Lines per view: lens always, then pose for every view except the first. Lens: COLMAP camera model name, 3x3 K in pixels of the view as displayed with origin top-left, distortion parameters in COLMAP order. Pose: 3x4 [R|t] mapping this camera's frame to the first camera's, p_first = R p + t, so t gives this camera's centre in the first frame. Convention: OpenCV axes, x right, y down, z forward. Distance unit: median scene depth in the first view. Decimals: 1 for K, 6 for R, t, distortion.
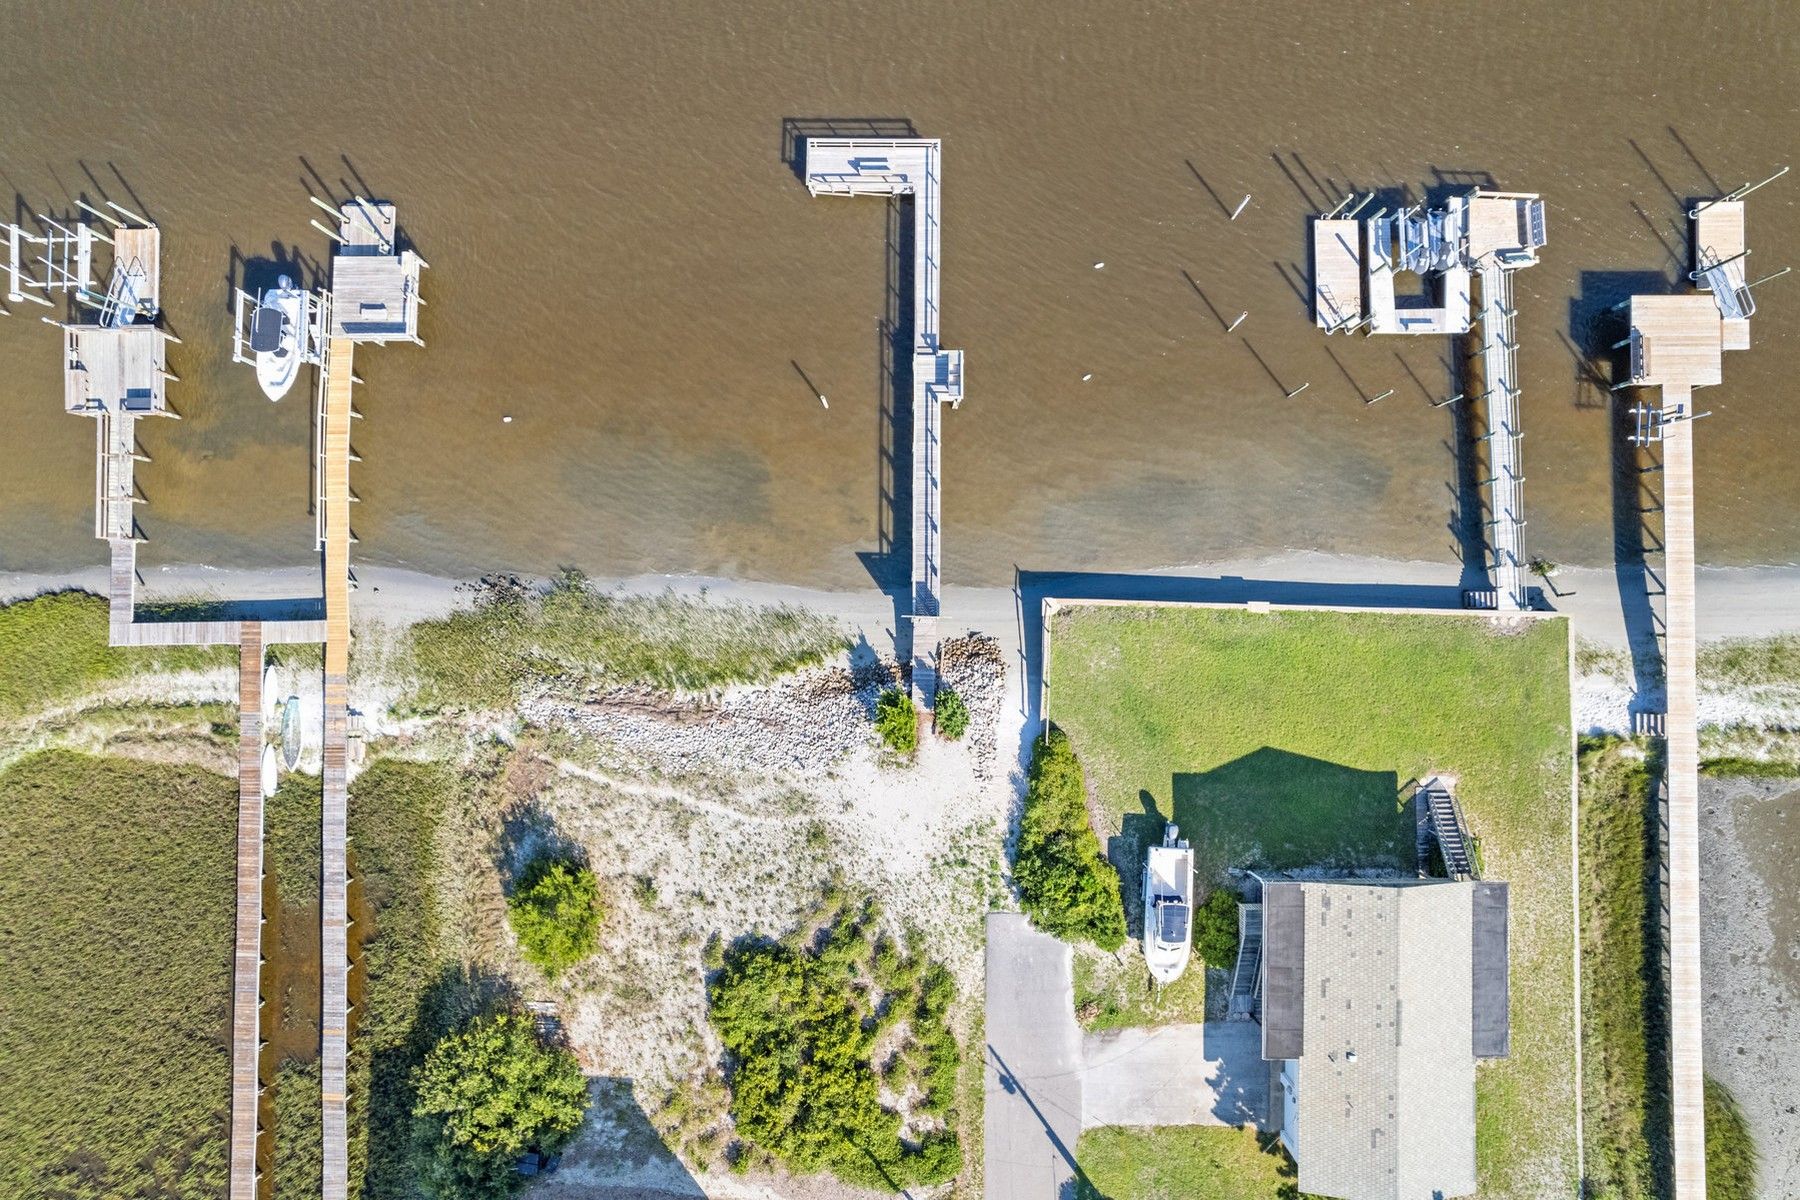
lens RADIAL K [[1155.9, 0, 893.4], [0, 1155.9, 594.7], [0, 0, 1]] dist [-0.084881, 0.078510]
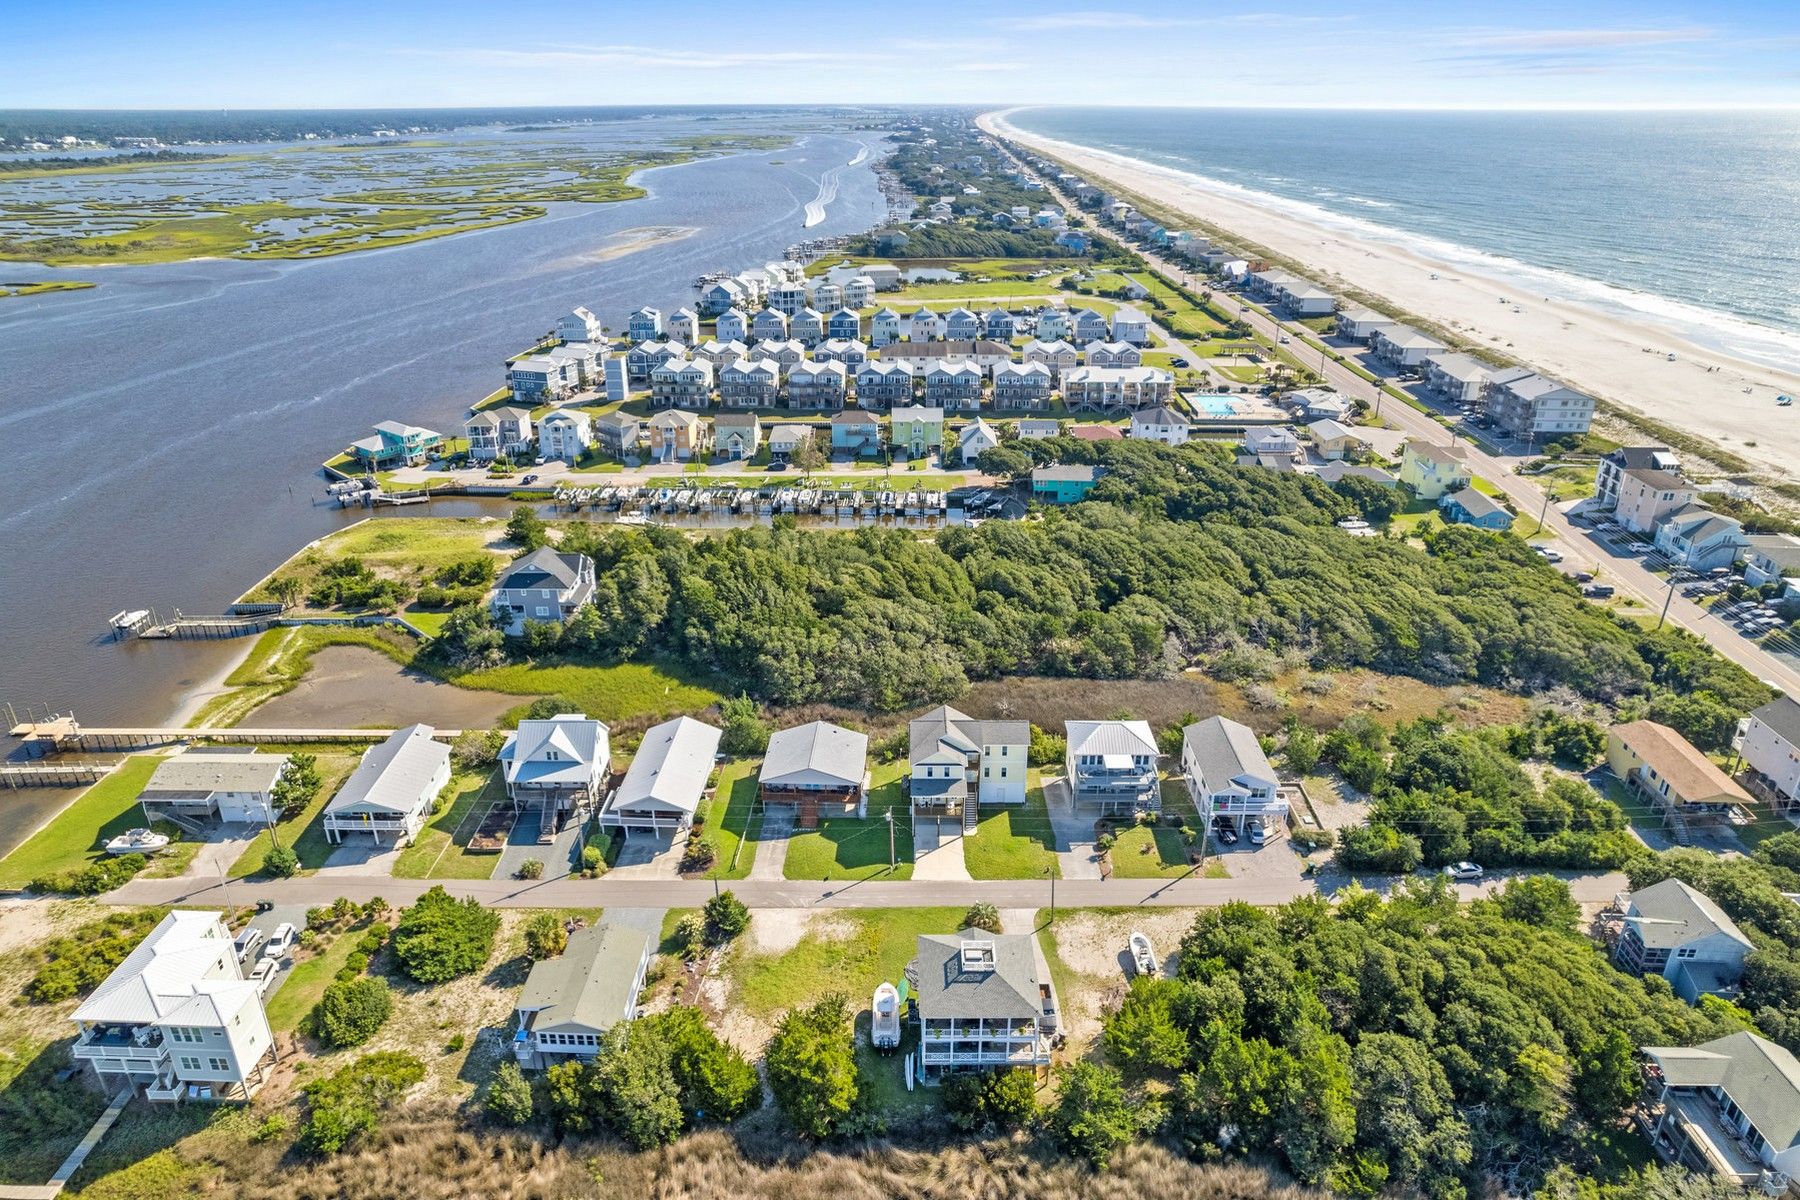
lens RADIAL K [[1155.9, 0, 893.4], [0, 1155.9, 594.7], [0, 0, 1]] dist [-0.084881, 0.078510]
pose [[0.003303, -0.386278, 0.922376, -1.586850], [0.999651, 0.025466, 0.007085, 1.695365], [-0.026226, 0.922031, 0.386227, -0.350493]]
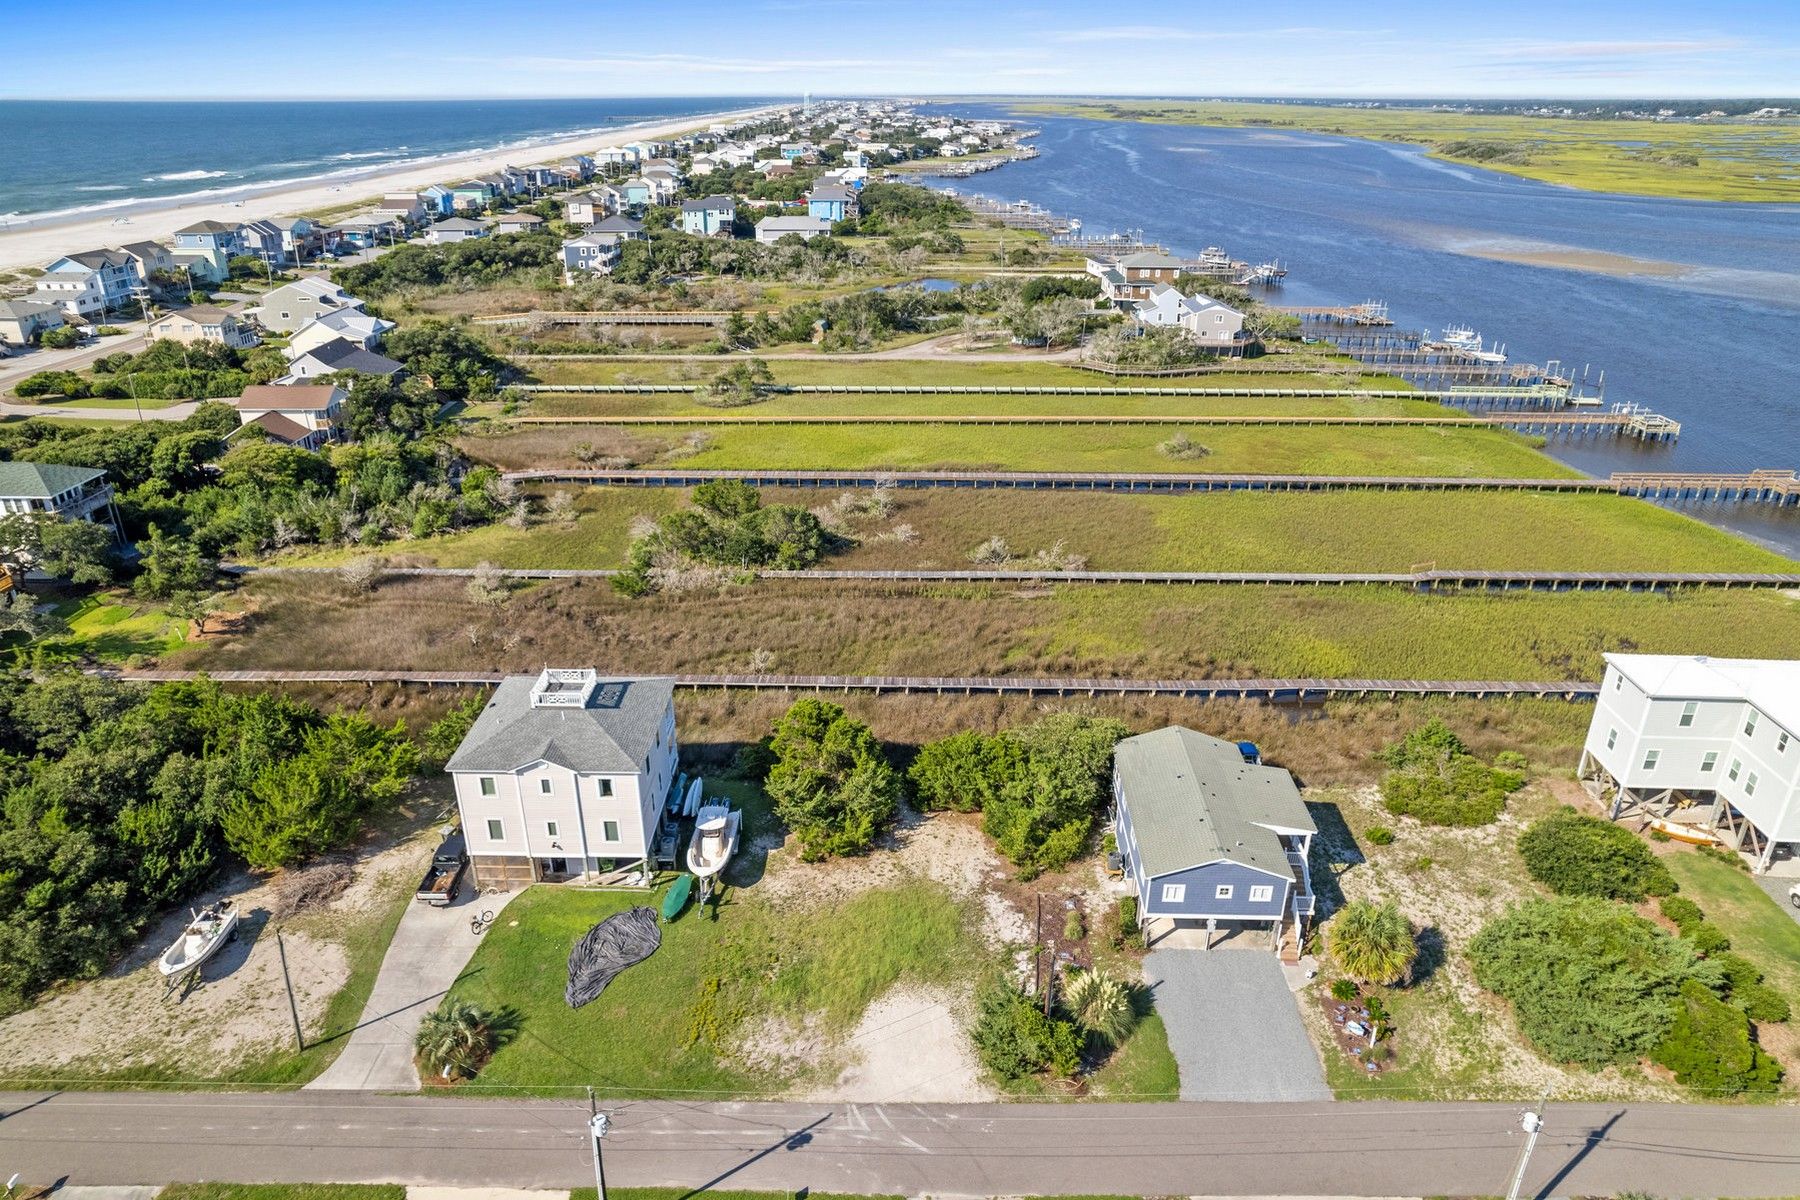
lens RADIAL K [[1155.9, 0, 893.4], [0, 1155.9, 594.7], [0, 0, 1]] dist [-0.084881, 0.078510]
pose [[-0.012763, 0.417592, -0.908545, 0.696805], [-0.999566, 0.018785, 0.022676, 1.511107], [0.026536, 0.908440, 0.417172, 0.264477]]
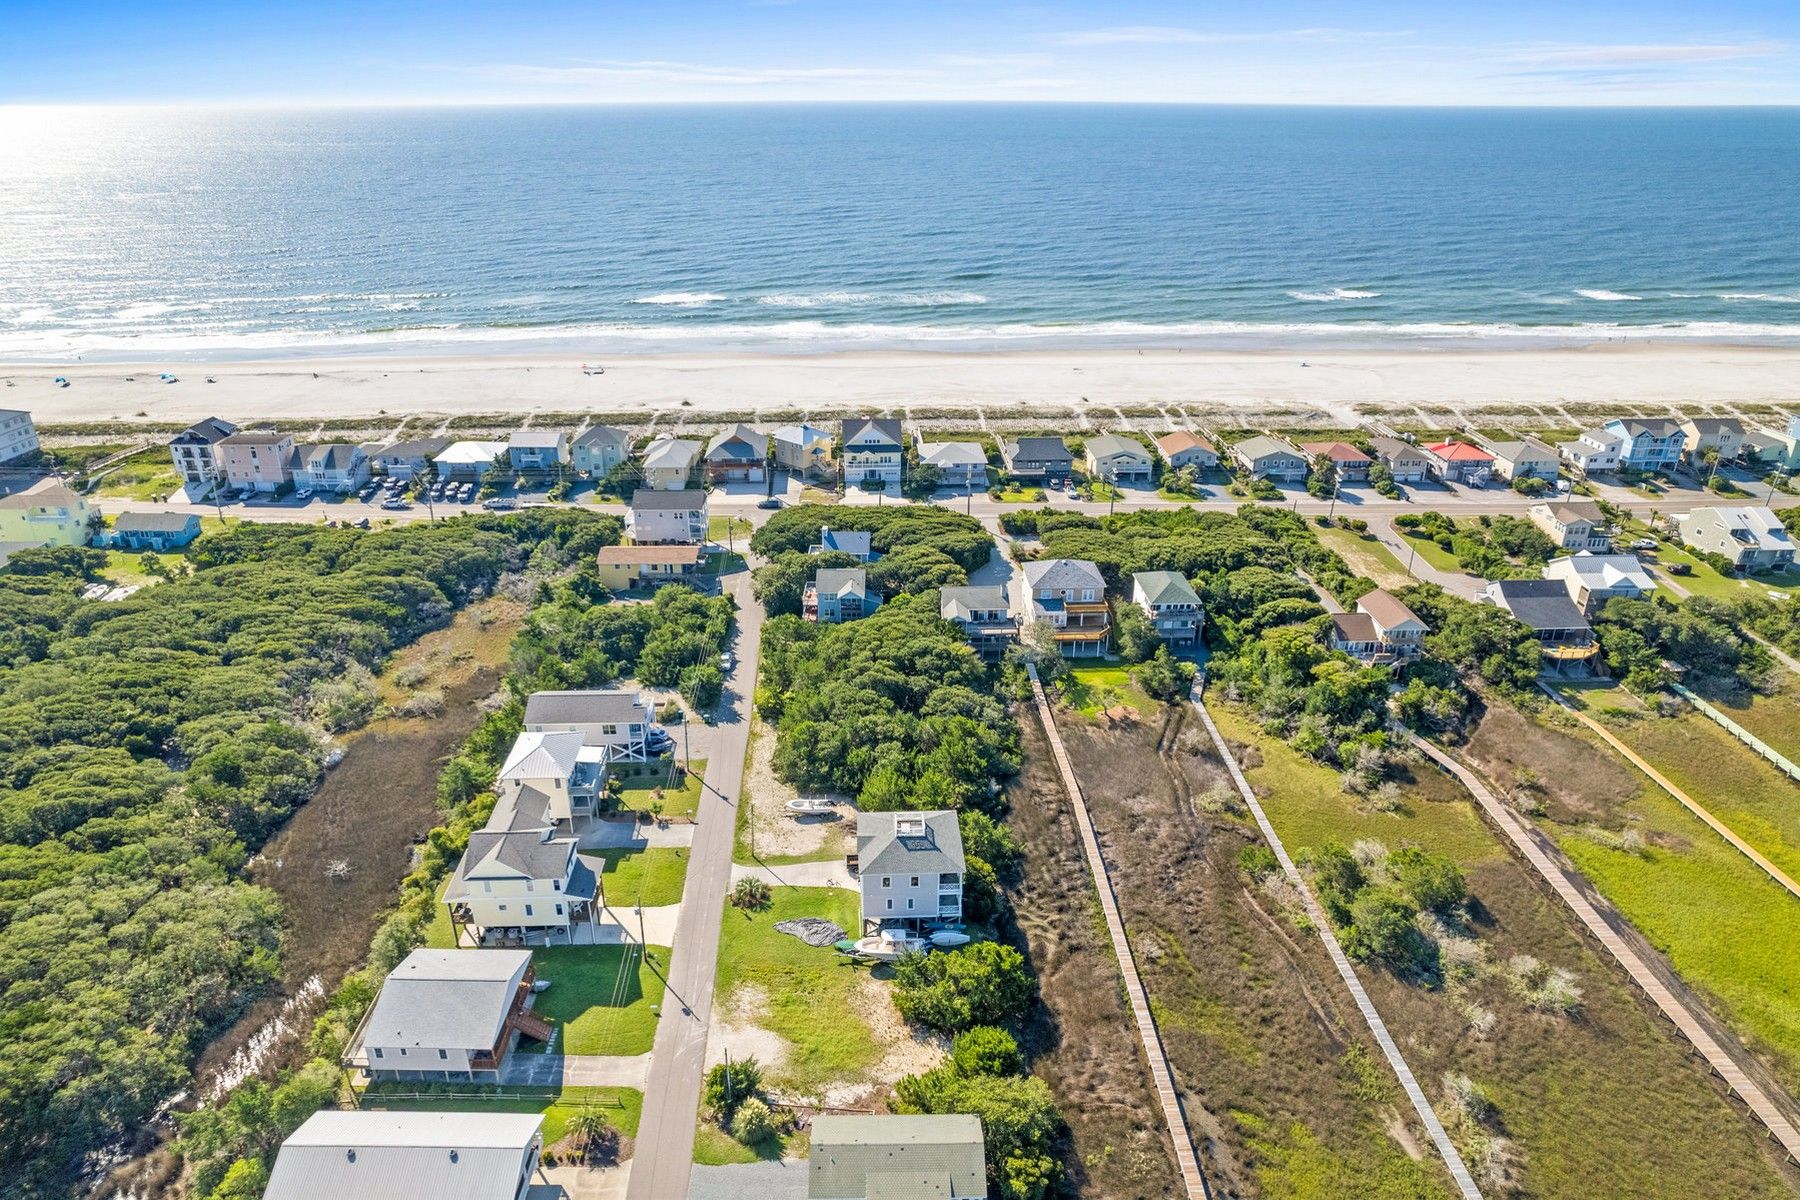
lens RADIAL K [[1155.9, 0, 893.4], [0, 1155.9, 594.7], [0, 0, 1]] dist [-0.084881, 0.078510]
pose [[-0.999087, 0.029850, -0.030549, -0.163887], [-0.039569, -0.377627, 0.925112, 0.192589], [0.016079, 0.925476, 0.378464, -0.311940]]
